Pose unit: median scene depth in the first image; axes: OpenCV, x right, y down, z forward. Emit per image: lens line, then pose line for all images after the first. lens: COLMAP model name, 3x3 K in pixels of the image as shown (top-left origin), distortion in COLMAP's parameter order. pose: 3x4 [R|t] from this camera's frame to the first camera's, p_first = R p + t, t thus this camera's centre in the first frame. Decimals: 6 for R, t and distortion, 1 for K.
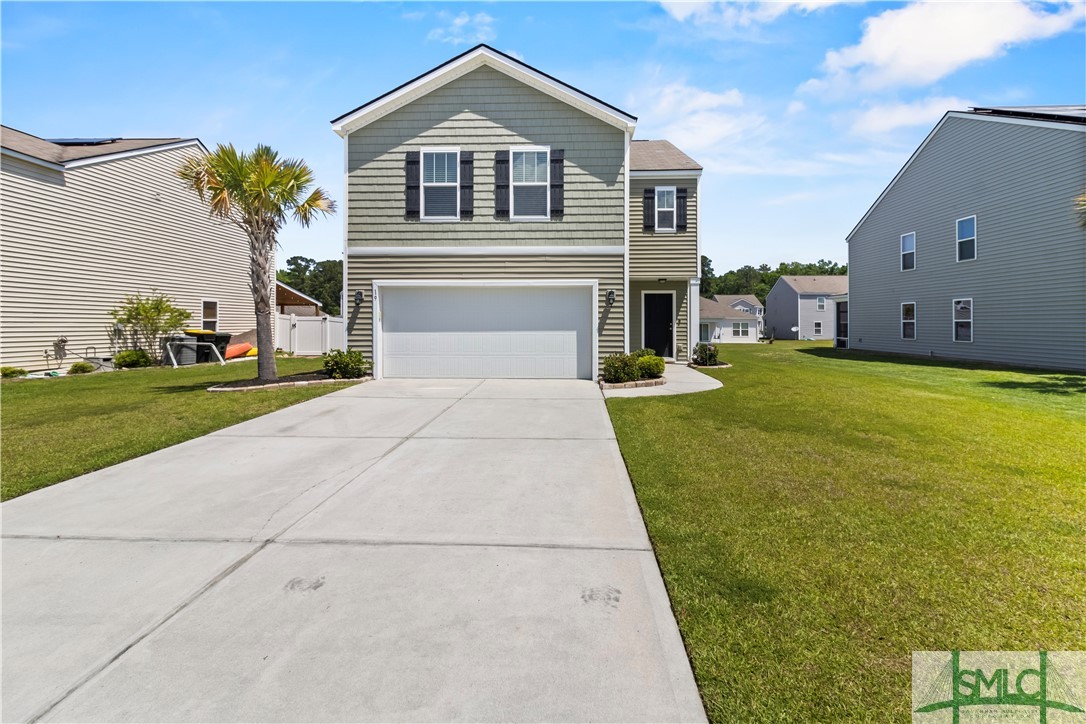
lens RADIAL K [[504.0, 0, 552.6], [0, 504.0, 328.9], [0, 0, 1]] dist [-0.000093, -0.000115]
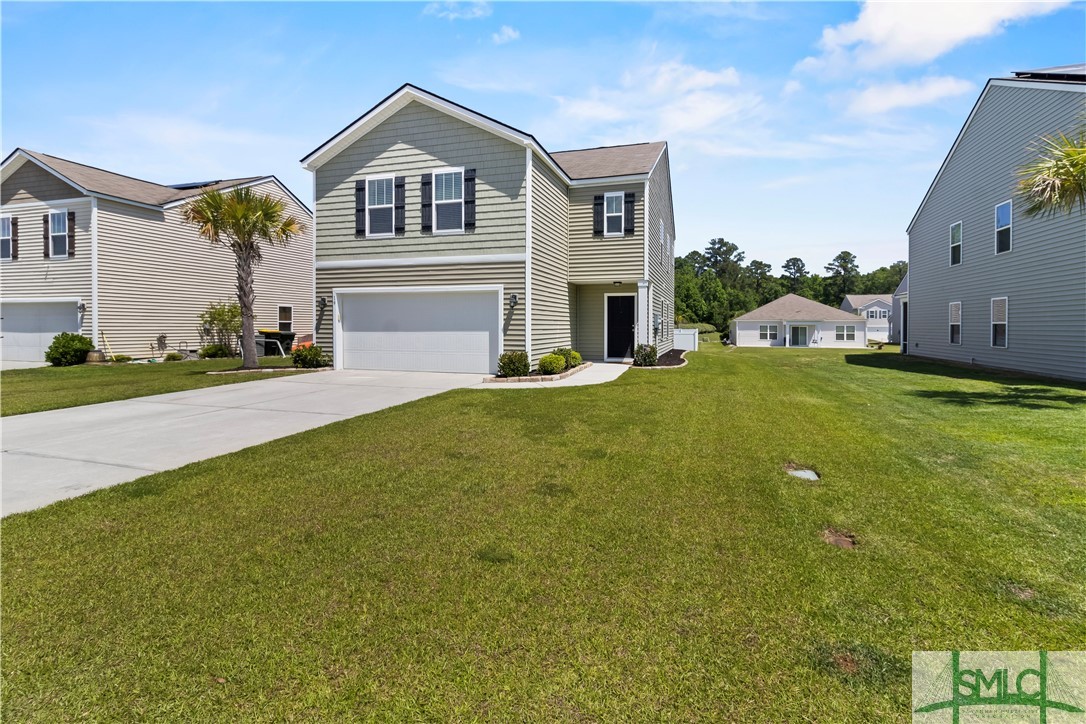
lens RADIAL K [[496.8, 0, 545.2], [0, 496.8, 337.5], [0, 0, 1]] dist [0.001110, -0.000337]
pose [[0.966192, 0.008772, -0.257673, 0.323653], [-0.005658, 0.999902, 0.012826, 0.002604], [0.257760, -0.010934, 0.966147, -0.021455]]
